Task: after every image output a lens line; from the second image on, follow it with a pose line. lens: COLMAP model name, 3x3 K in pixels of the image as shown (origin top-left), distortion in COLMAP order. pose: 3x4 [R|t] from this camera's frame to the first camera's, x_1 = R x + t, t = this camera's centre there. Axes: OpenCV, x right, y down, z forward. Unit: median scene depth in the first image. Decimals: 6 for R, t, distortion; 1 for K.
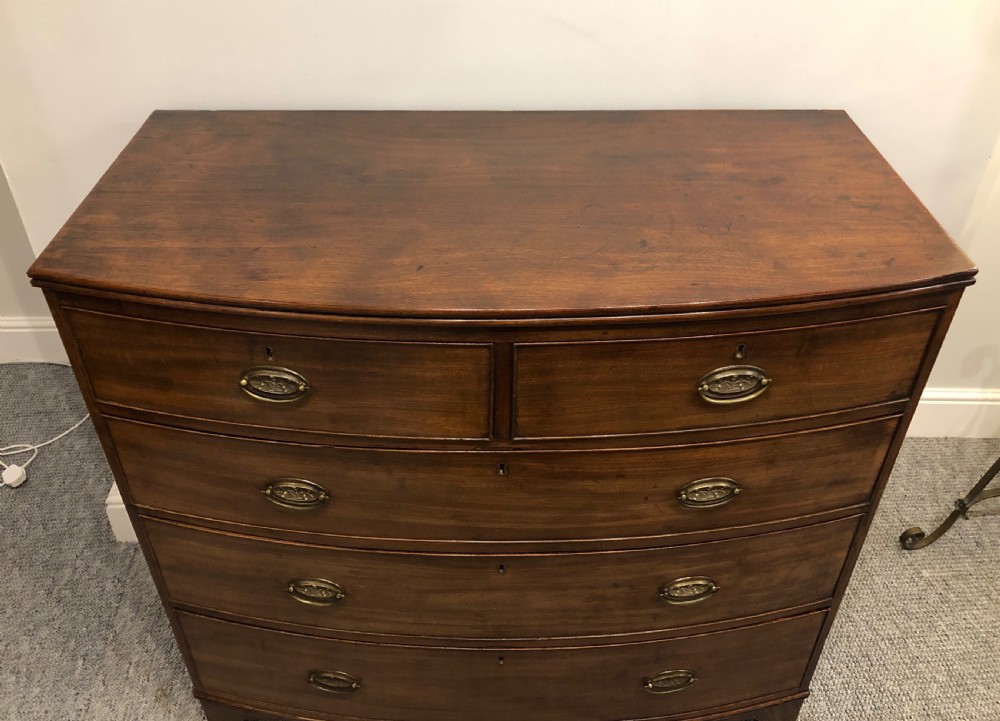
lens RADIAL K [[847.3, 0, 501.7], [0, 847.3, 328.3], [0, 0, 1]] dist [0.028032, -0.034508]
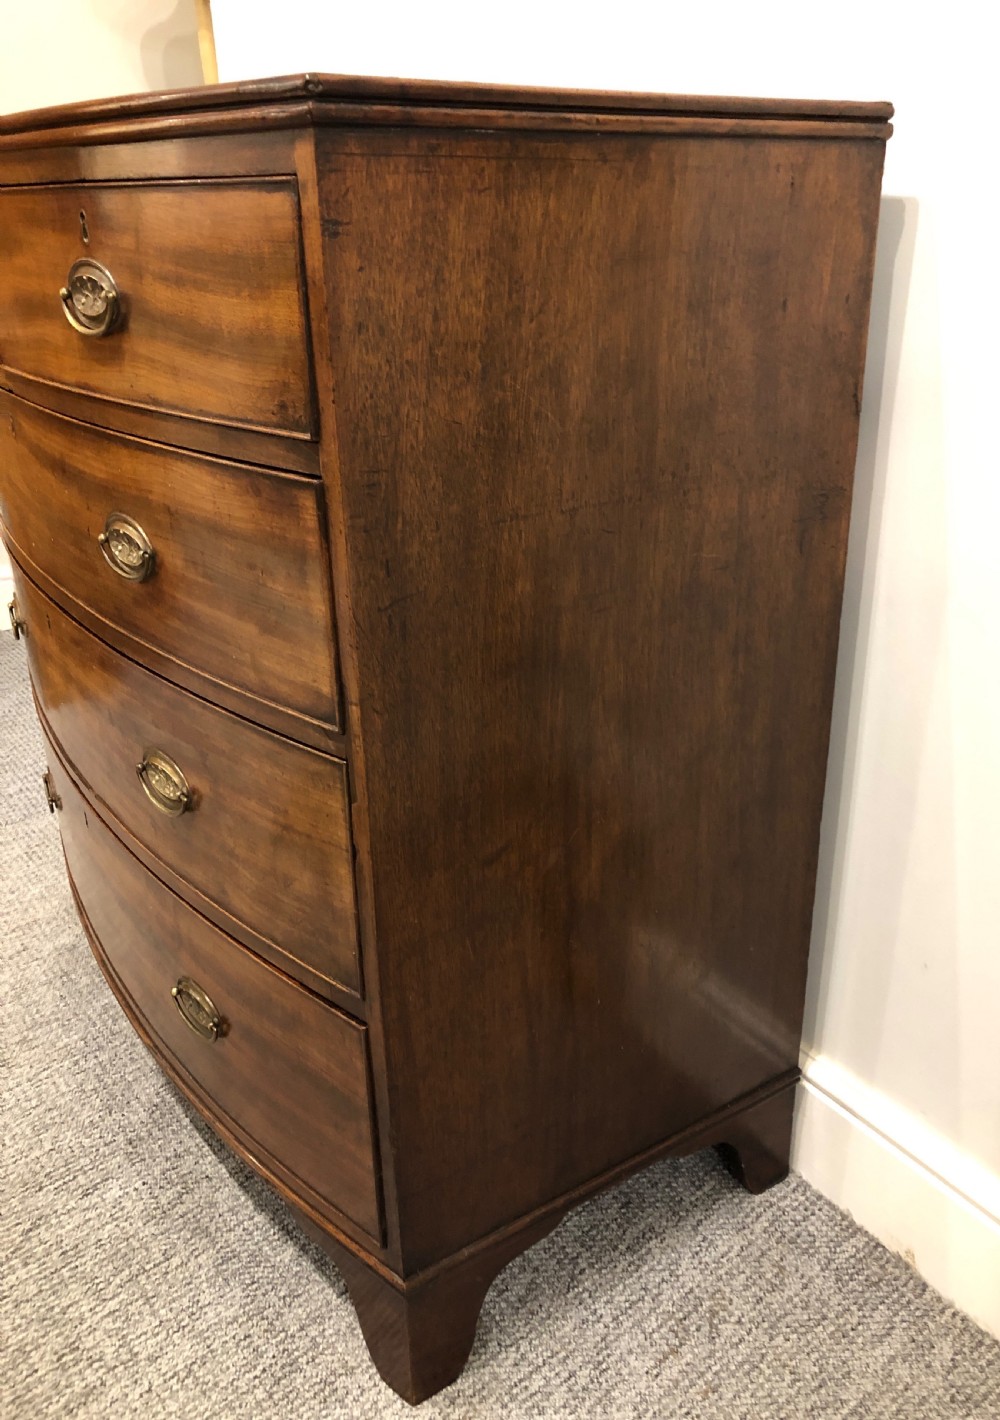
lens RADIAL K [[1149.8, 0, 538.0], [0, 1149.8, 707.2], [0, 0, 1]] dist [0.041379, -0.031265]
pose [[0.562914, 0.315692, -0.763850, 1.086485], [-0.482039, 0.876123, 0.006857, 0.149188], [0.671391, 0.364346, 0.645358, 0.718597]]
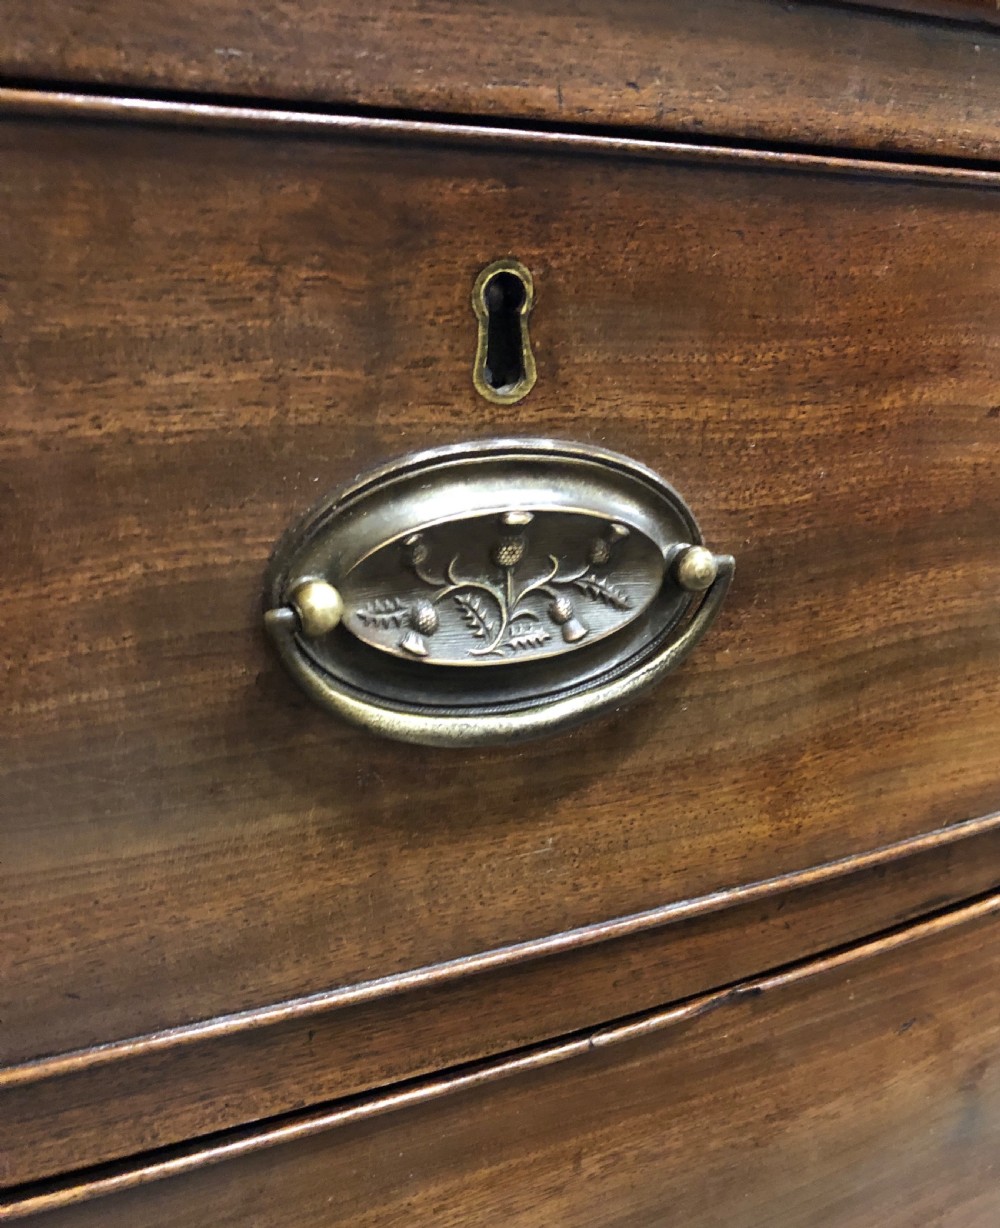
lens RADIAL K [[1126.2, 0, 509.6], [0, 1126.2, 601.6], [0, 0, 1]] dist [0.043930, 0.000000]
pose [[0.836786, -0.140998, 0.529065, -0.338378], [0.315766, 0.913670, -0.255929, 0.107115], [-0.447305, 0.381219, 0.809068, 0.770867]]
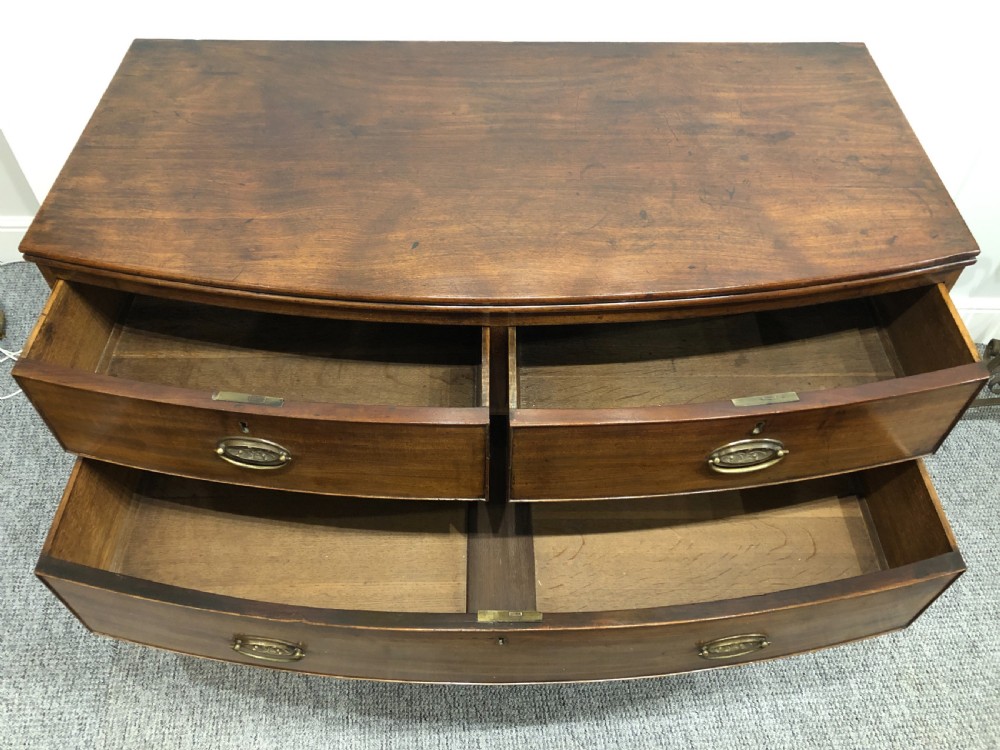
lens RADIAL K [[809.5, 0, 500.1], [0, 809.5, 367.7], [0, 0, 1]] dist [0.006521, 0.027831]
pose [[0.999968, 0.006918, -0.004082, 0.006565], [-0.005814, 0.973998, 0.226481, -0.130992], [0.005542, -0.226450, 0.974007, 0.045214]]
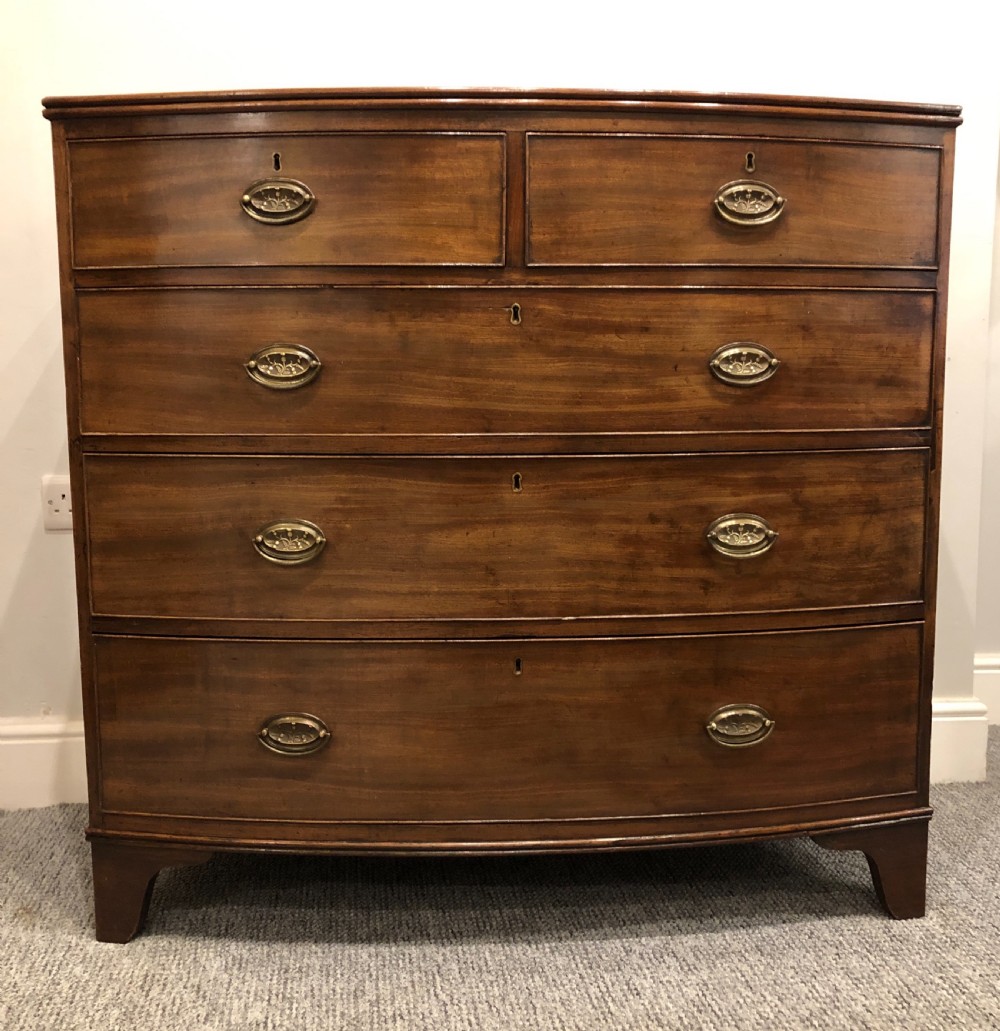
lens RADIAL K [[1117.4, 0, 524.9], [0, 1117.4, 524.4], [0, 0, 1]] dist [0.030095, 0.000000]
pose [[0.998672, -0.015507, 0.049139, -0.051164], [0.037507, 0.872665, -0.486876, 0.929232], [-0.035332, 0.488072, 0.872088, 0.052914]]
